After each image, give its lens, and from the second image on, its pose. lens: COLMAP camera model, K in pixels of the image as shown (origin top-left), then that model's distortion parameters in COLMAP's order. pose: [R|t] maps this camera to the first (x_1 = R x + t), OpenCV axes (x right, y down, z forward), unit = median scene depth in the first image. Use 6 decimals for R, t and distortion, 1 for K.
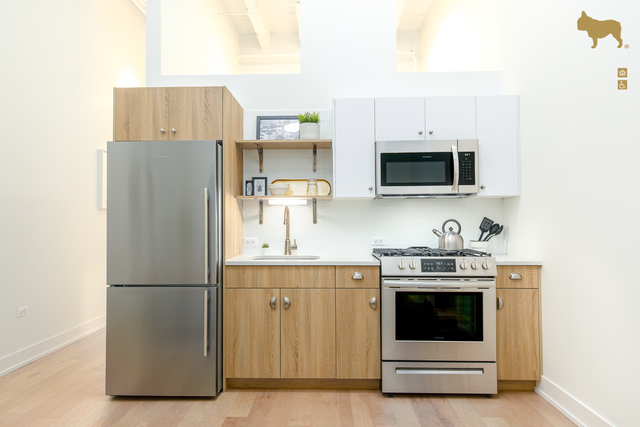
lens RADIAL K [[417.6, 0, 320.2], [0, 417.6, 214.3], [0, 0, 1]] dist [0.001081, 0.008072]
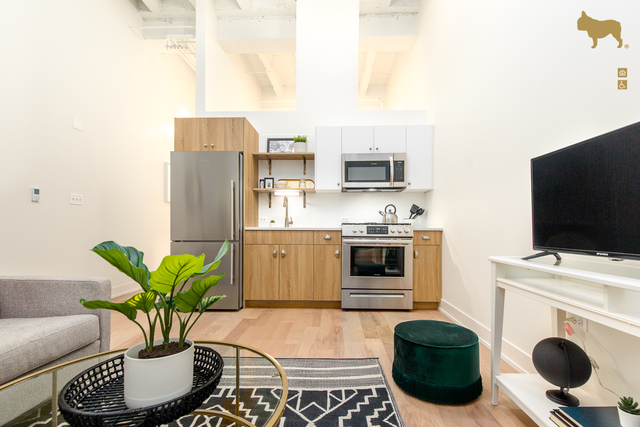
lens RADIAL K [[304.1, 0, 326.1], [0, 304.1, 223.3], [0, 0, 1]] dist [0.005377, -0.001493]
pose [[0.999982, 0.005809, 0.001312, 0.081144], [-0.005822, 0.999924, 0.010860, 0.082030], [-0.001249, -0.010867, 0.999940, -0.162286]]
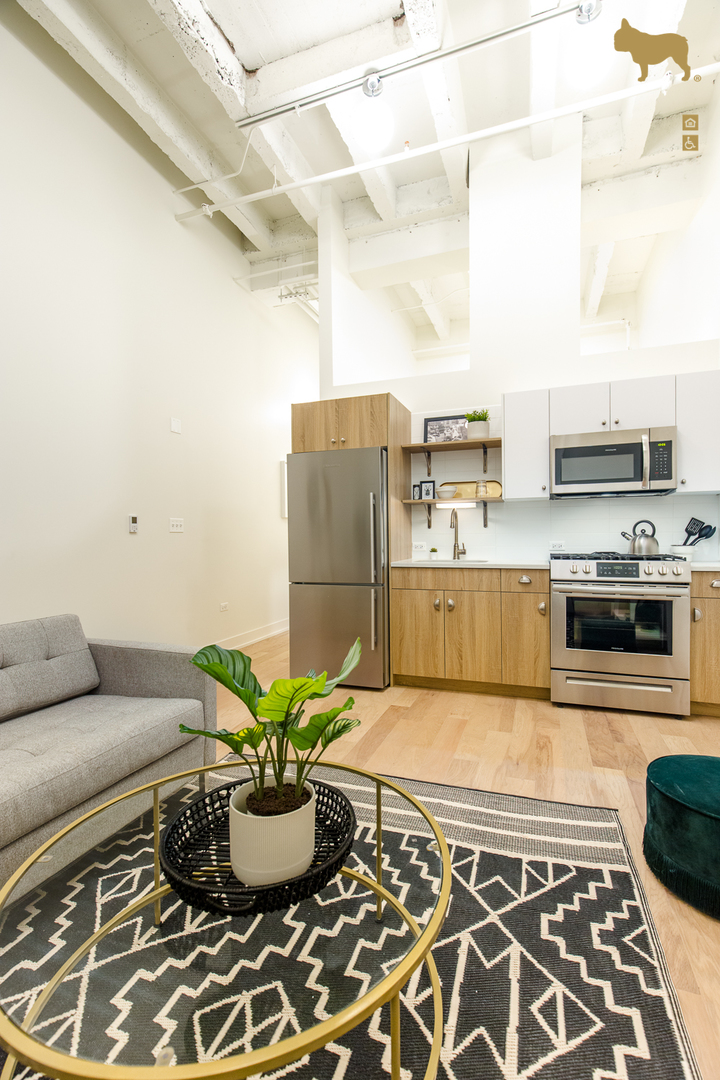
lens RADIAL K [[487.4, 0, 367.7], [0, 487.4, 540.5], [0, 0, 1]] dist [0.004476, -0.001040]
pose [[0.951134, -0.002808, -0.308766, 0.091036], [0.011290, 0.999606, 0.025686, 0.025036], [0.308573, -0.027917, 0.950791, -0.168446]]
